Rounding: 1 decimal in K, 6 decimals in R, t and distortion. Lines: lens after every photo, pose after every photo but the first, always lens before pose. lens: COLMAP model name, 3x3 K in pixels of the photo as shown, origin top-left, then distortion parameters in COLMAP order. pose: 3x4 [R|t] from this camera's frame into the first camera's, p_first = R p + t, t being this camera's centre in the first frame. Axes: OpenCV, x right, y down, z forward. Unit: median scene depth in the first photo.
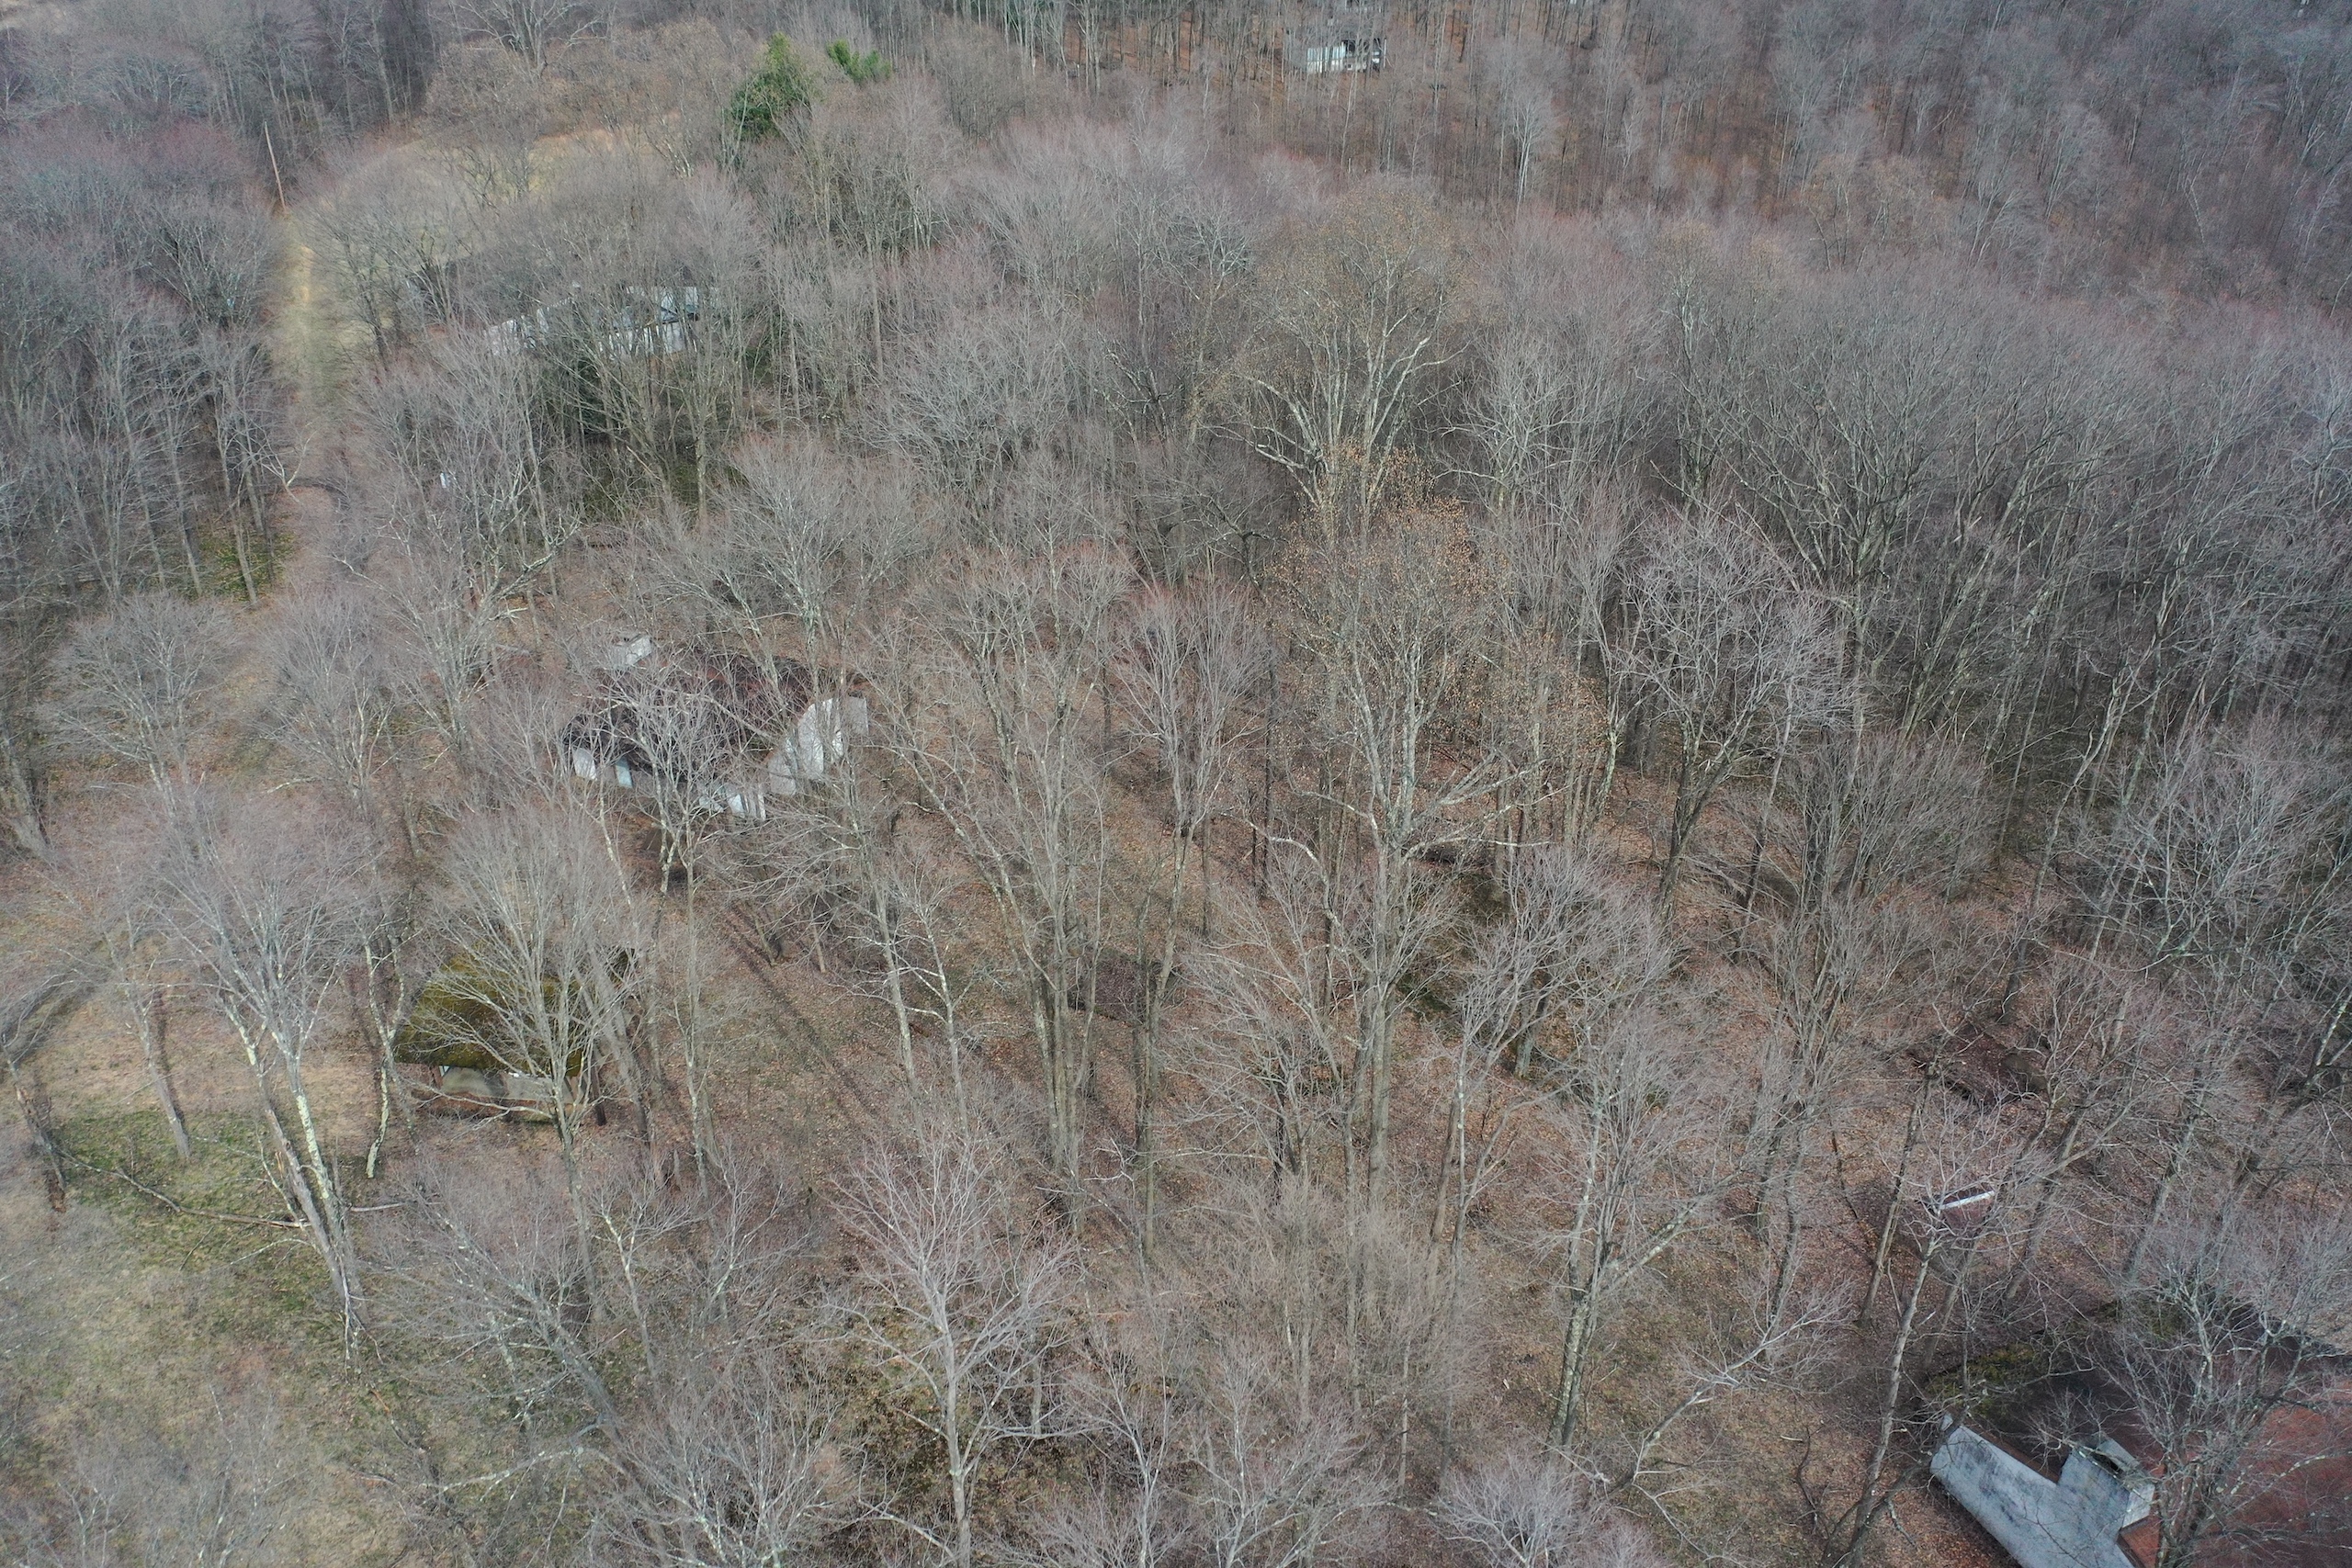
lens RADIAL K [[1845.8, 0, 1165.0], [0, 1845.8, 782.5], [0, 0, 1]] dist [0.007369, 0.003088]
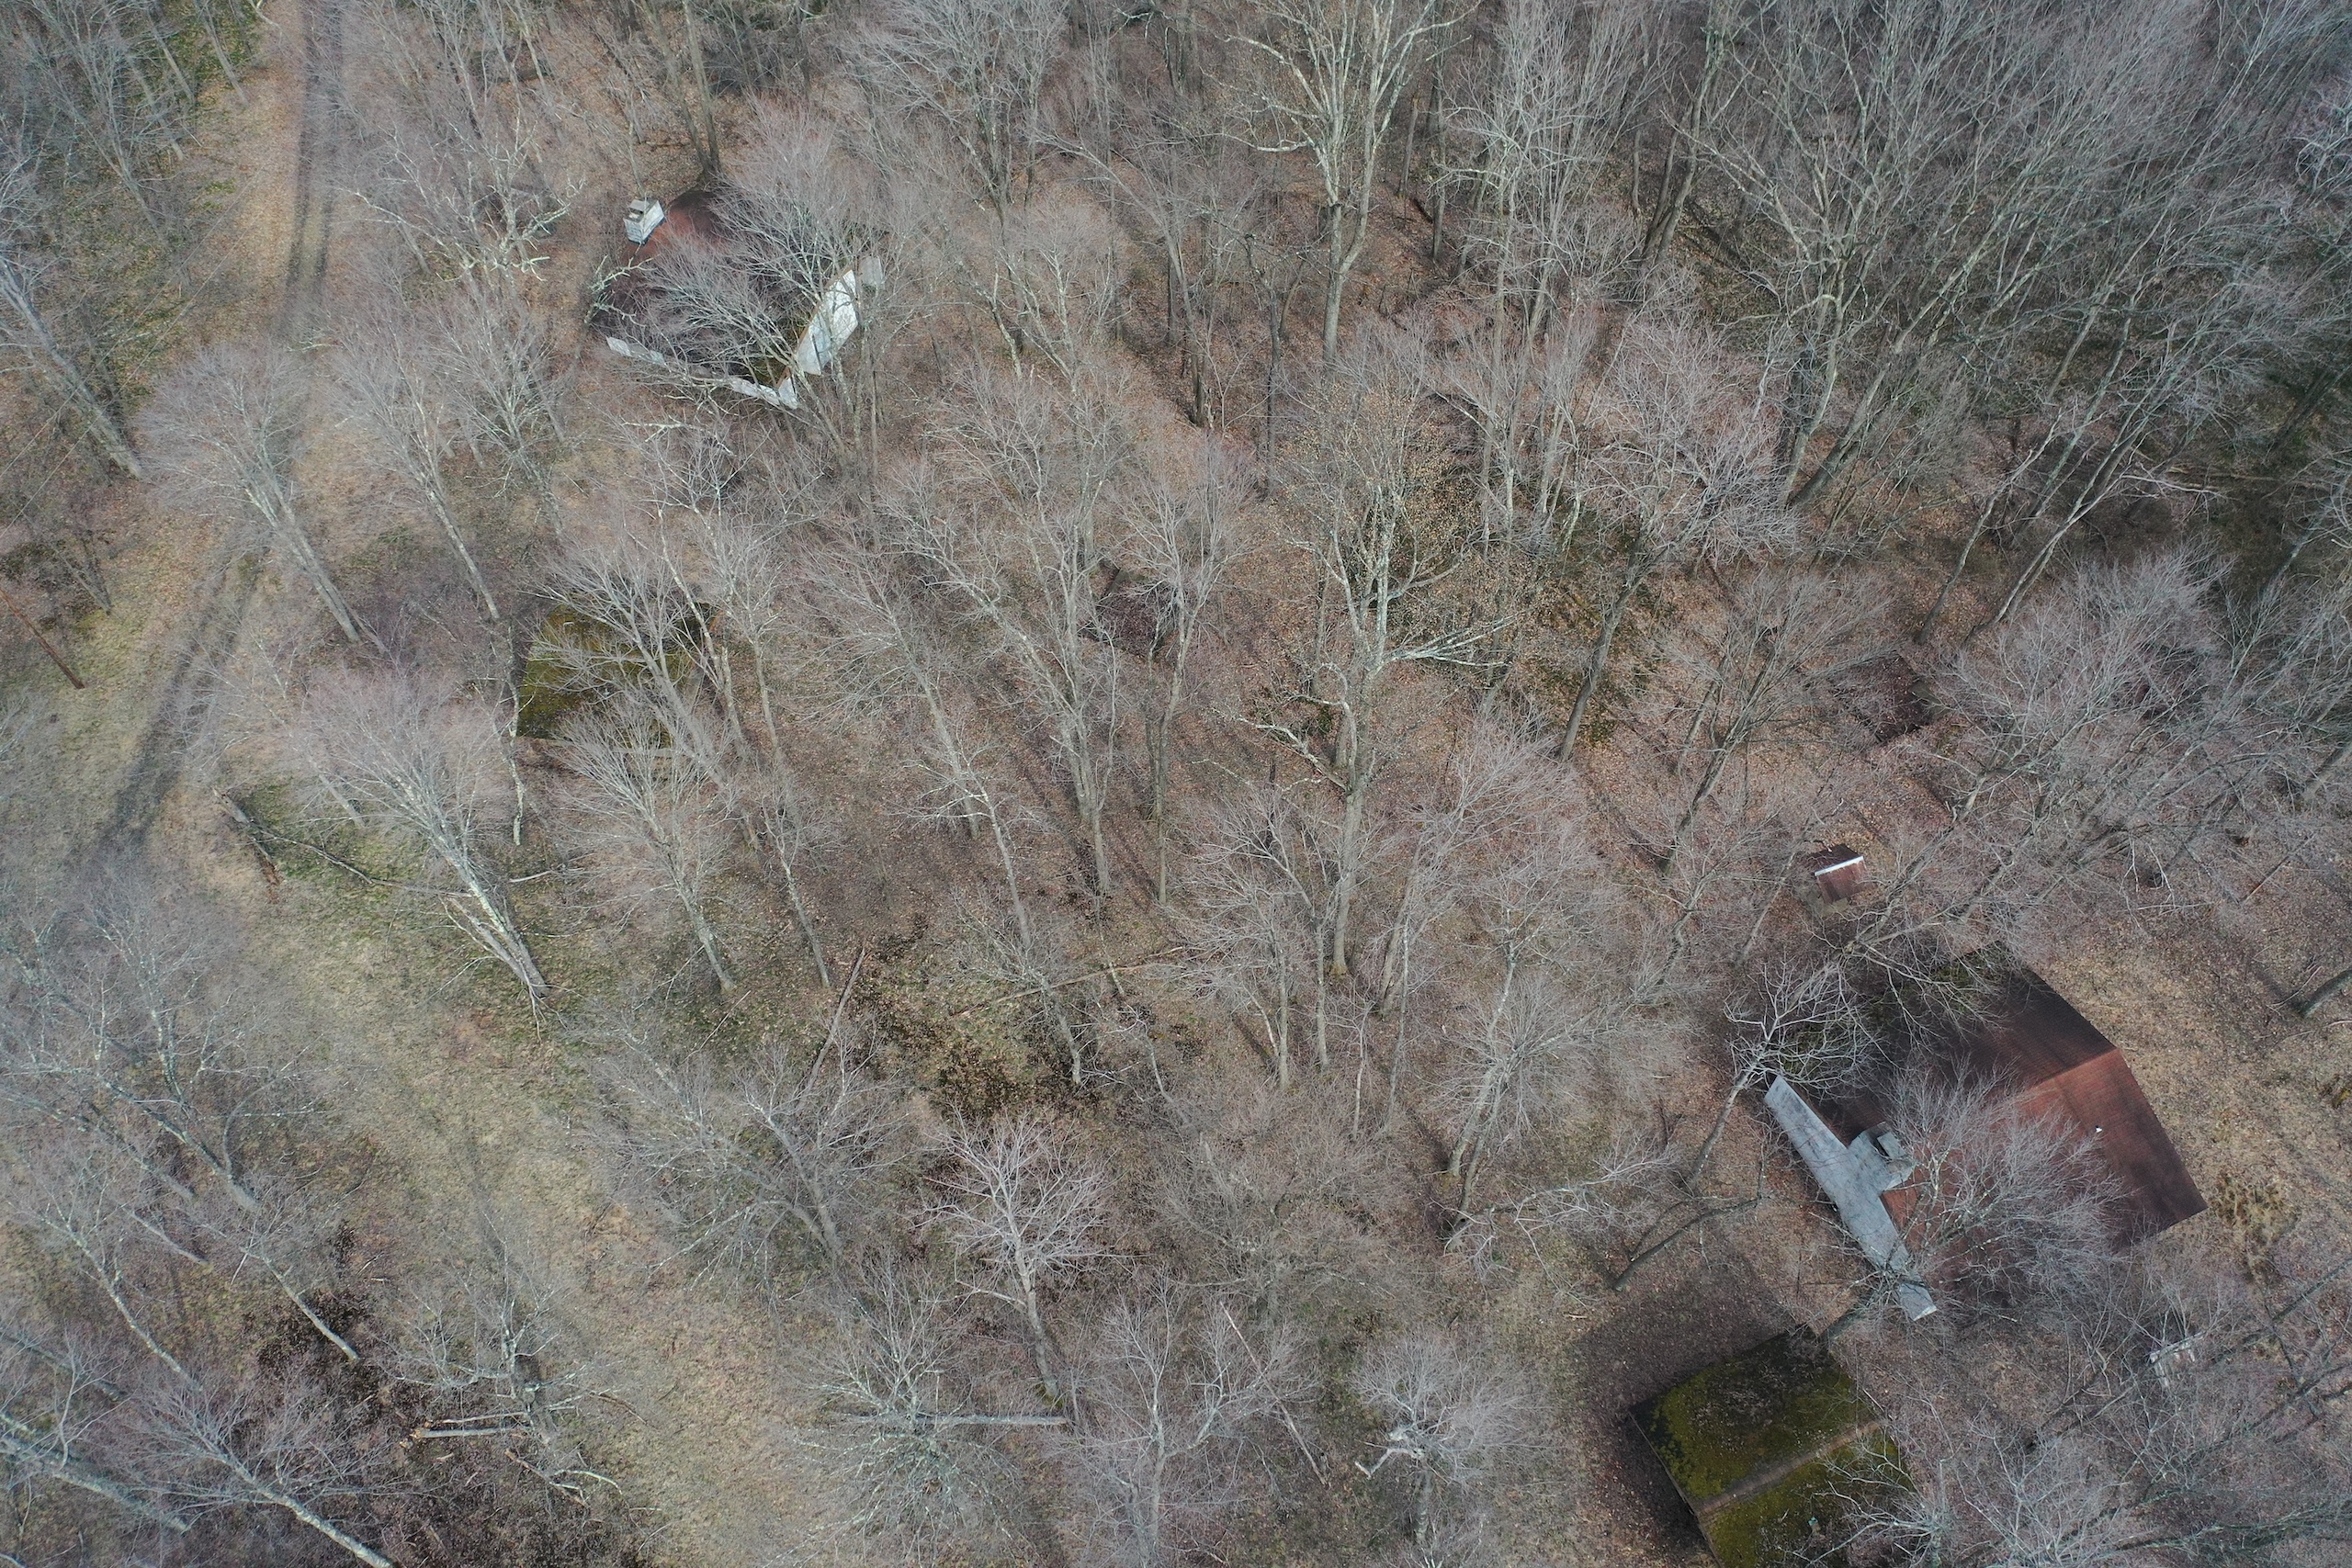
lens RADIAL K [[1845.8, 0, 1166.7], [0, 1845.8, 778.3], [0, 0, 1]] dist [0.007369, 0.003088]
pose [[0.999801, -0.010340, -0.017074, 0.012769], [0.016995, 0.889607, 0.456410, -0.310739], [0.010470, -0.456609, 0.889606, -0.041966]]
